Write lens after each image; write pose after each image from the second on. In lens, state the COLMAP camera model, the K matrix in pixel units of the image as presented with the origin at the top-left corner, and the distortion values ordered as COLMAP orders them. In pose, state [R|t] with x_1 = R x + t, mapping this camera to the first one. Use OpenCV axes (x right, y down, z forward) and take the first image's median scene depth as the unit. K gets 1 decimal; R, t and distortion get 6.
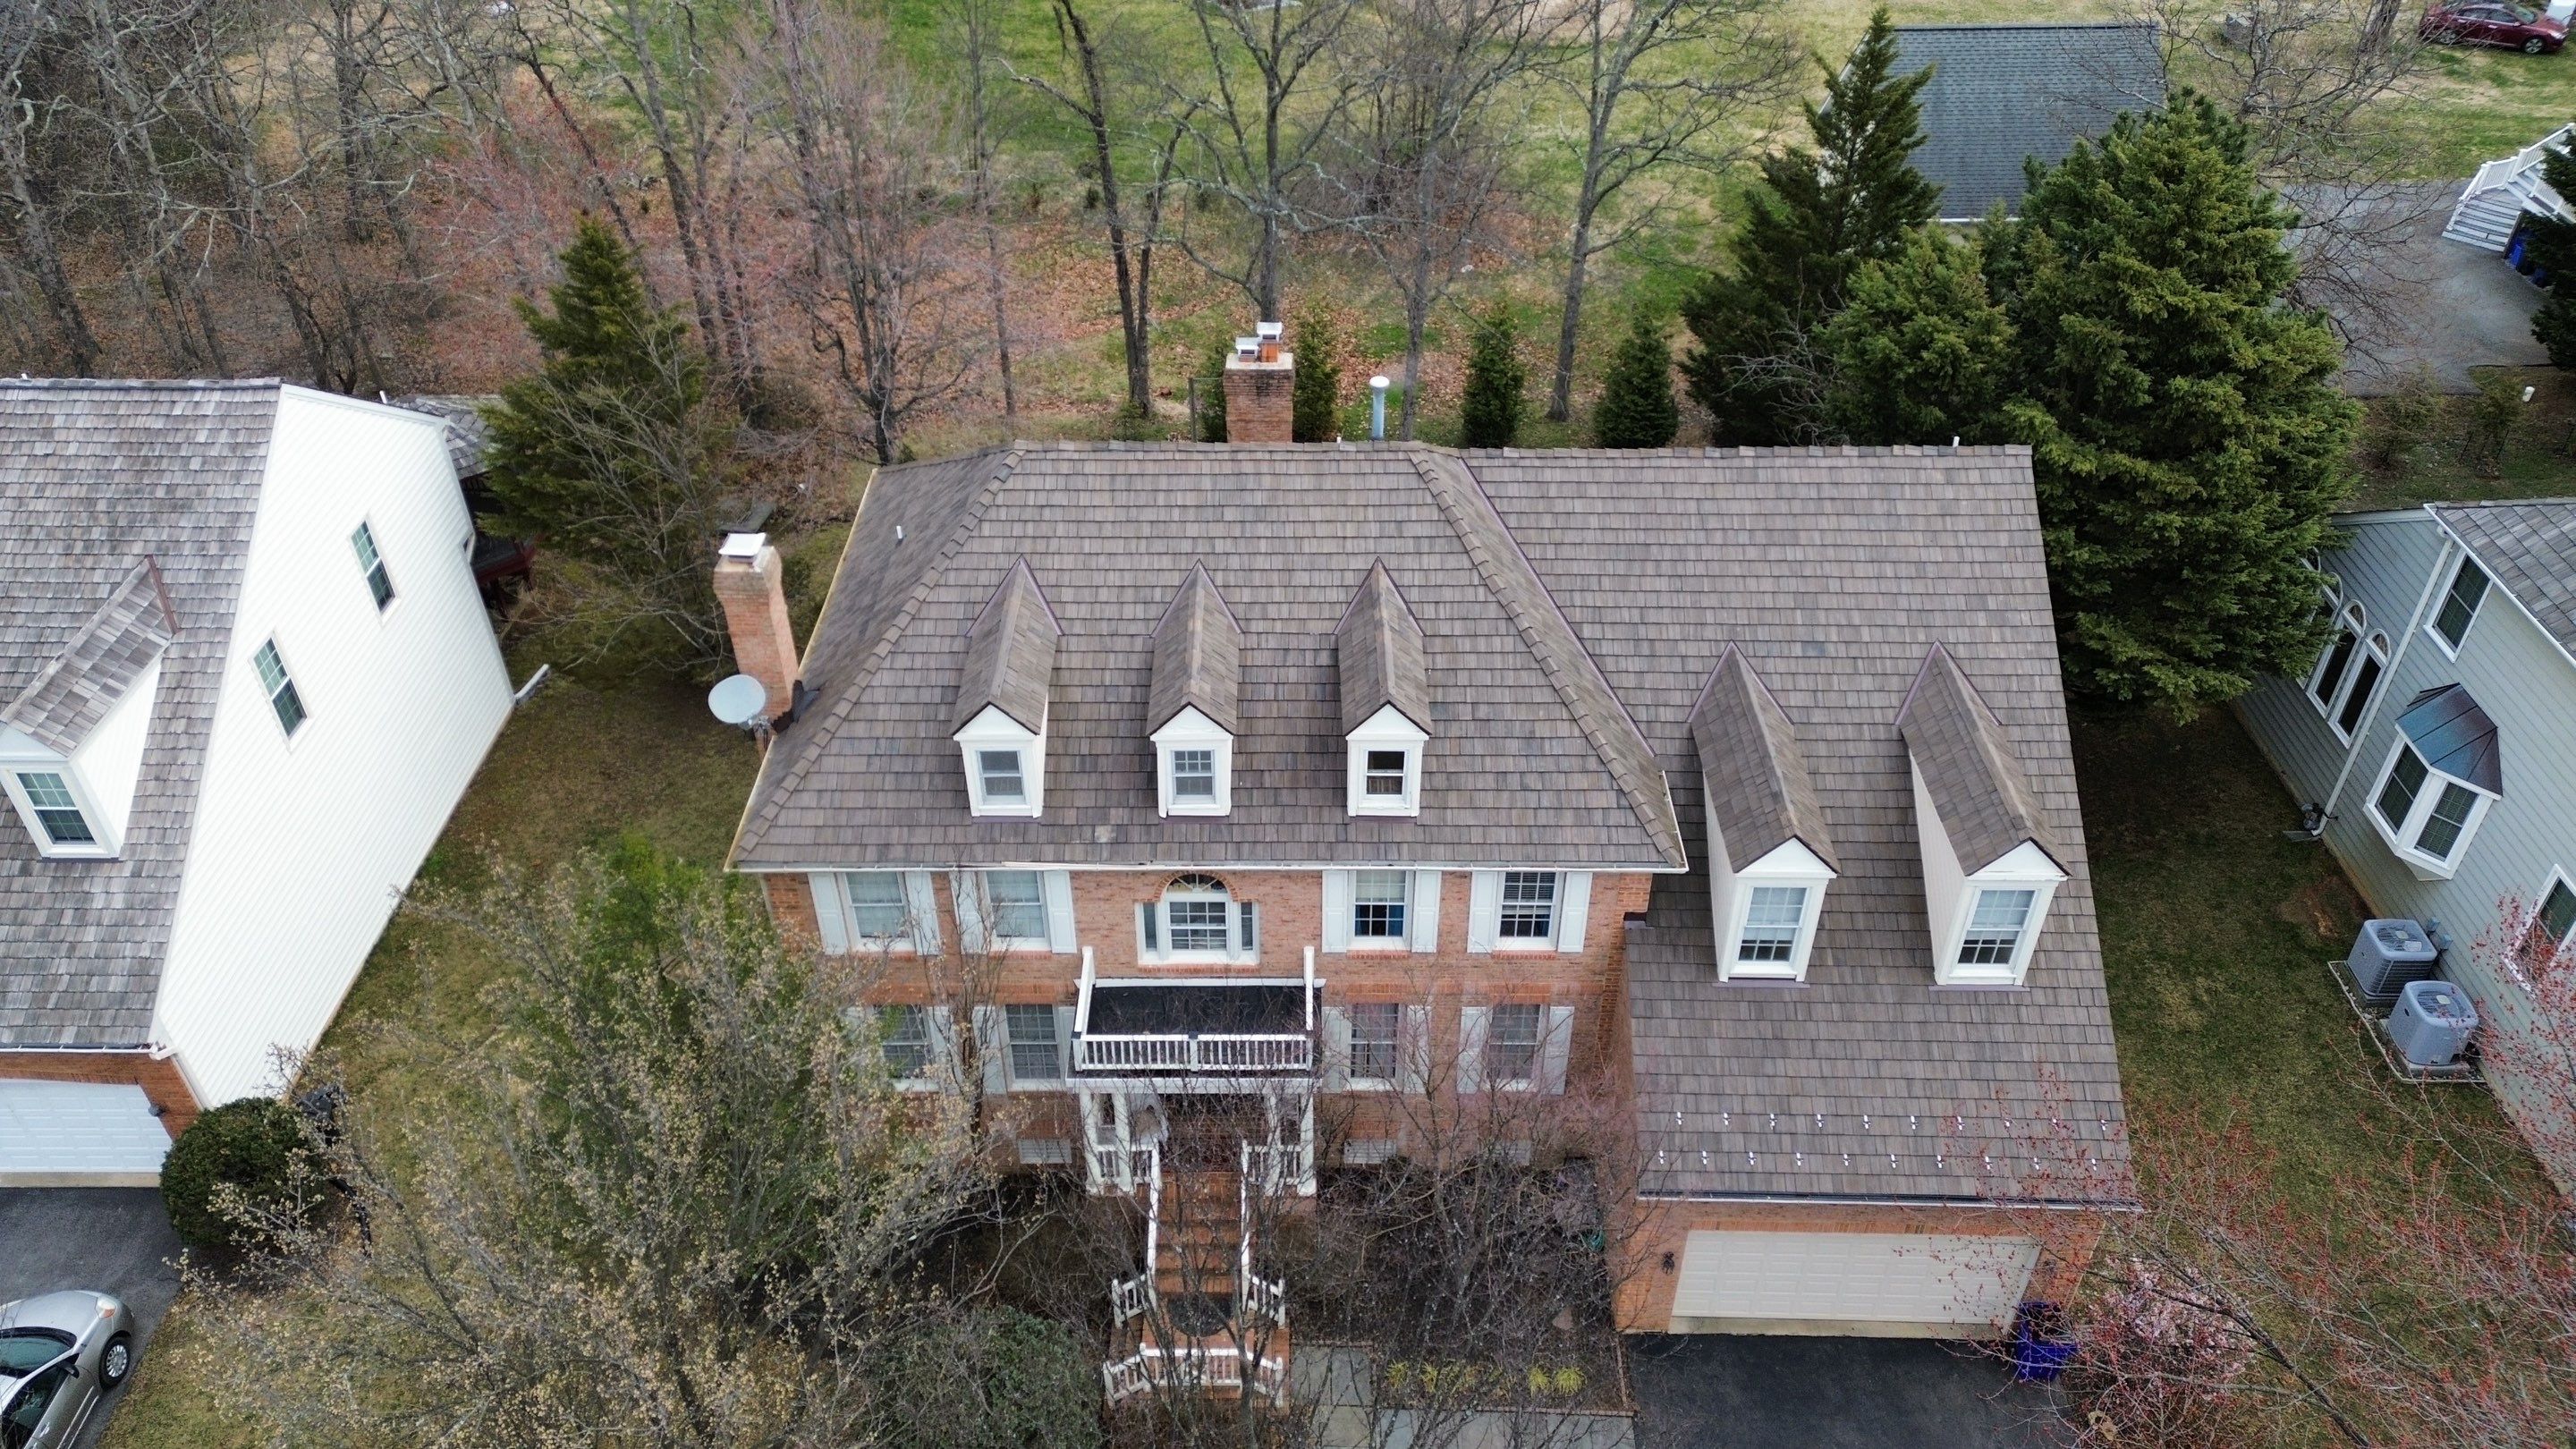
lens RADIAL K [[1806.0, 0, 1288.0], [0, 1806.0, 724.5], [0, 0, 1]] dist [0.081281, -0.065603]
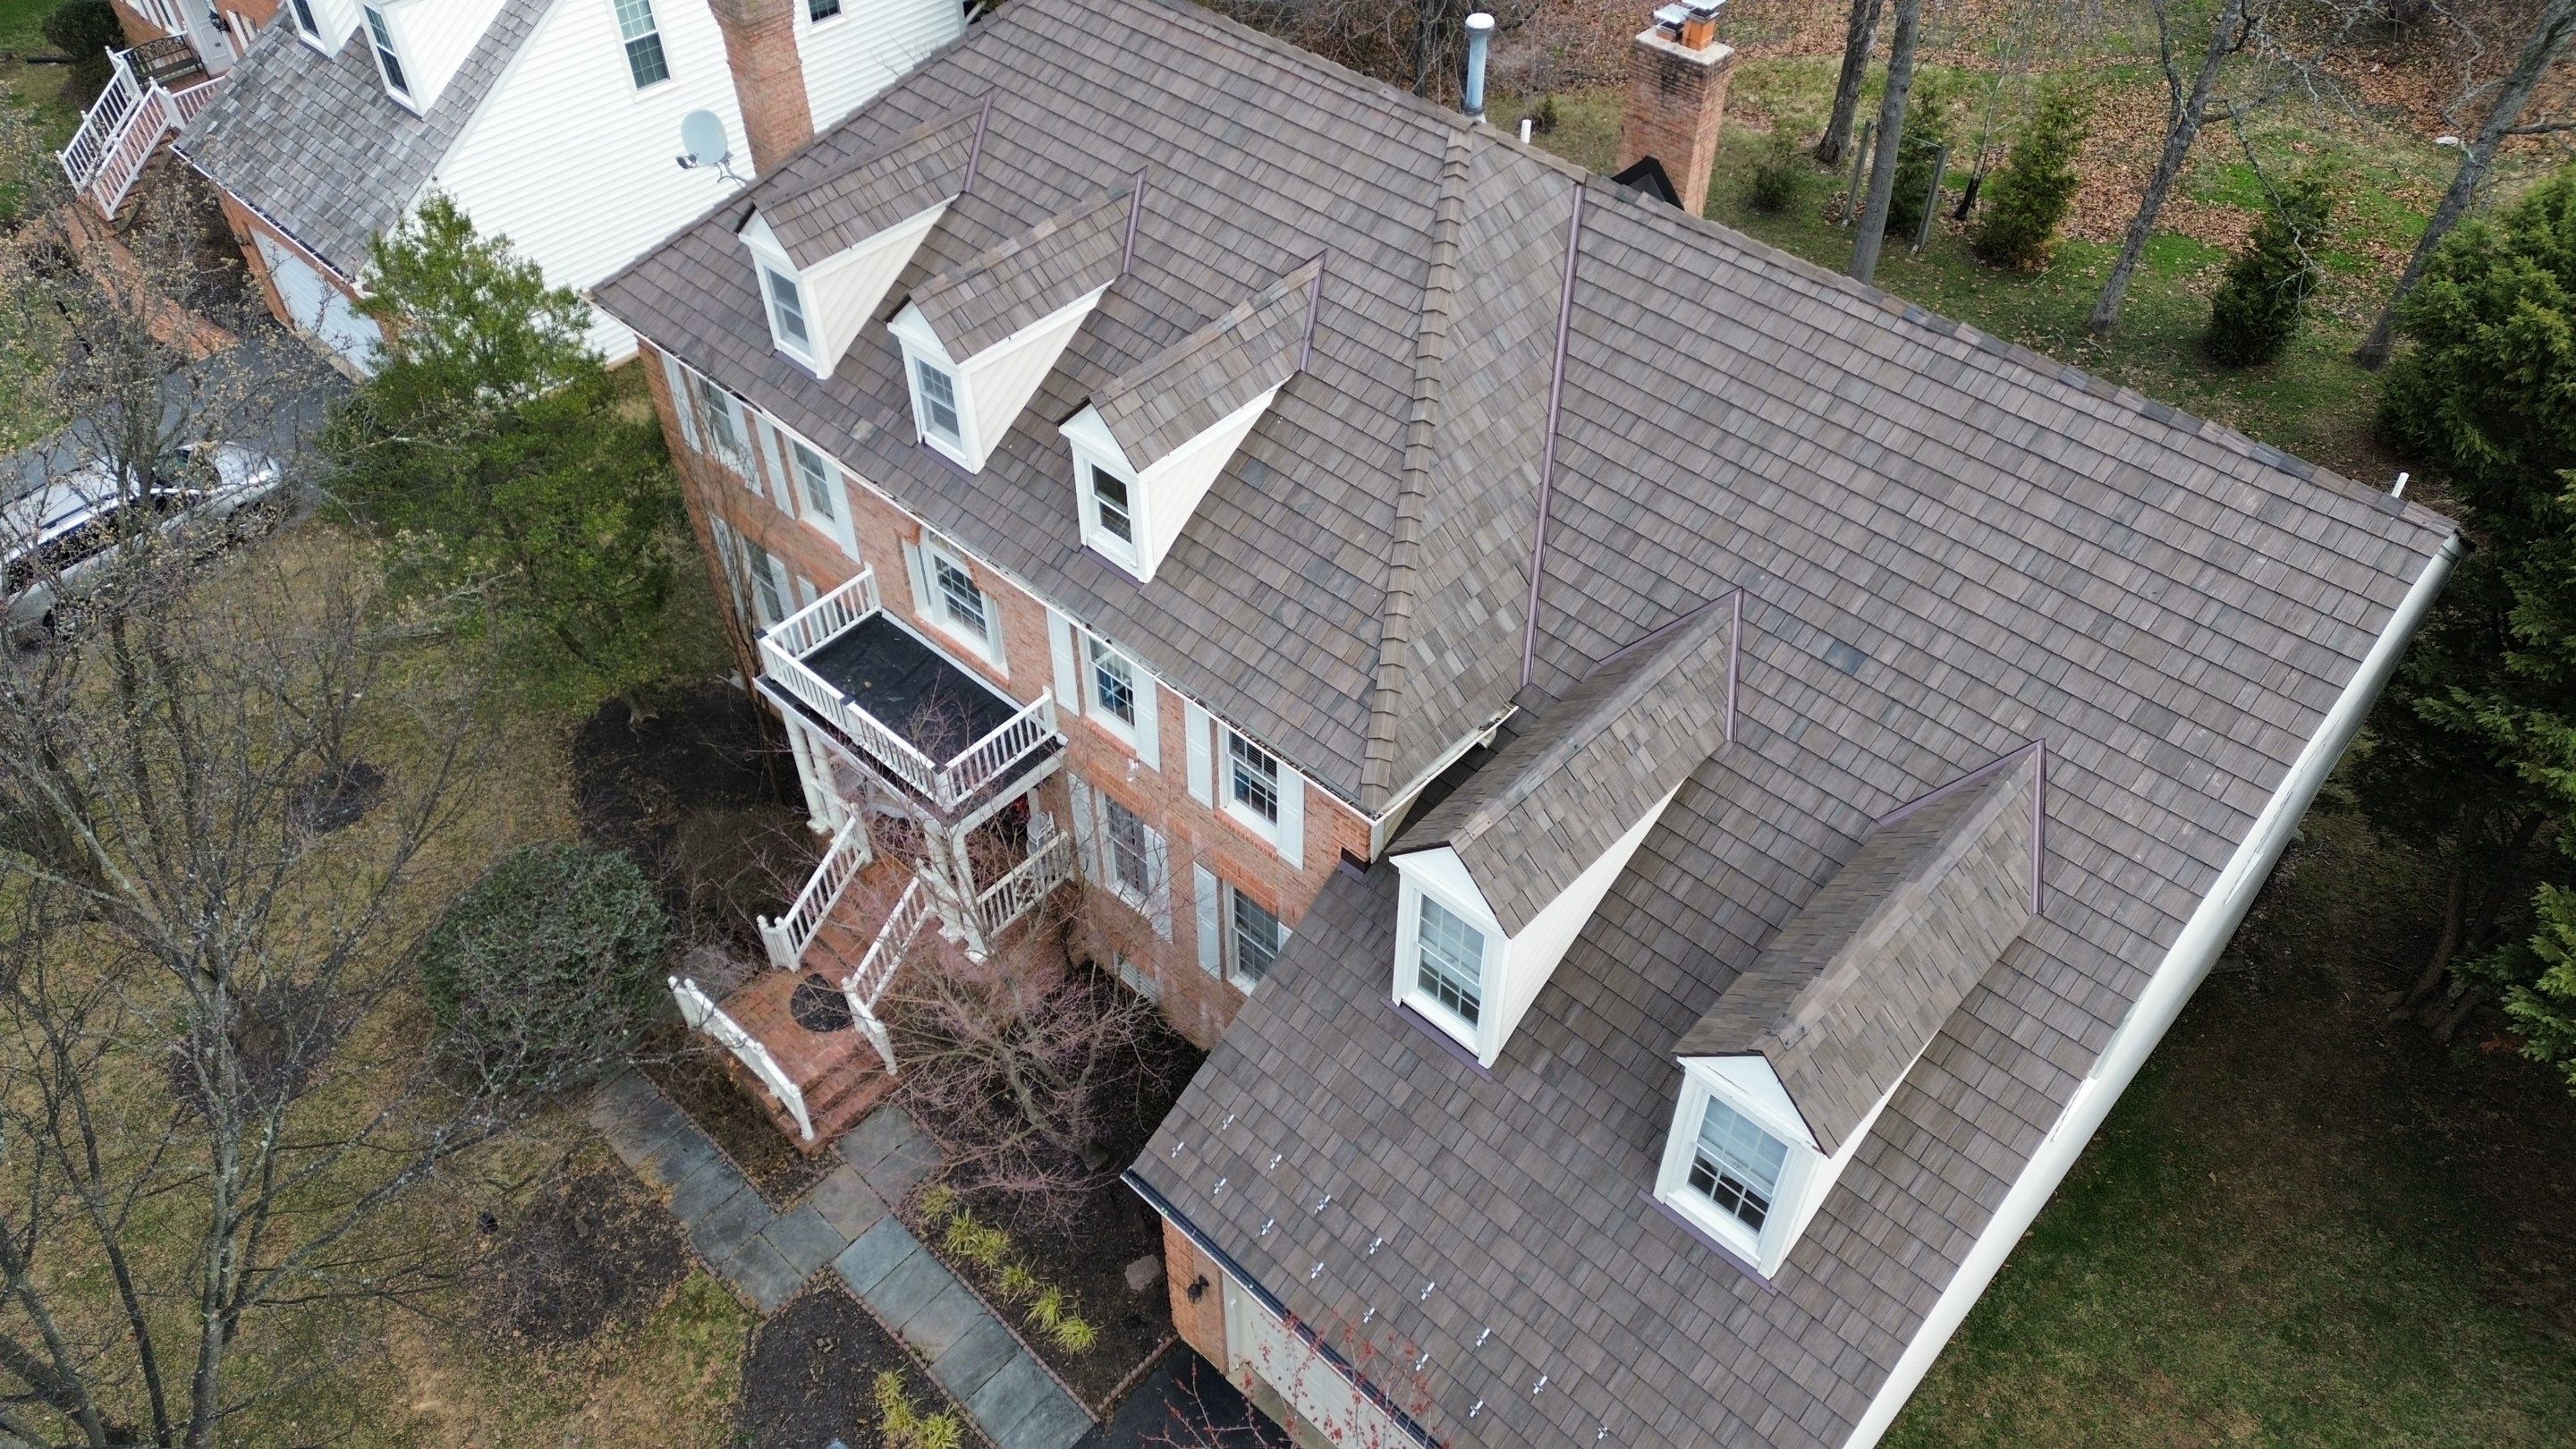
lens RADIAL K [[1806.0, 0, 1288.0], [0, 1806.0, 724.5], [0, 0, 1]] dist [0.081281, -0.065603]
pose [[0.741382, 0.479256, -0.469751, 0.436327], [-0.413395, 0.877561, 0.242880, -0.090576], [0.528637, 0.014126, 0.848730, 0.363581]]
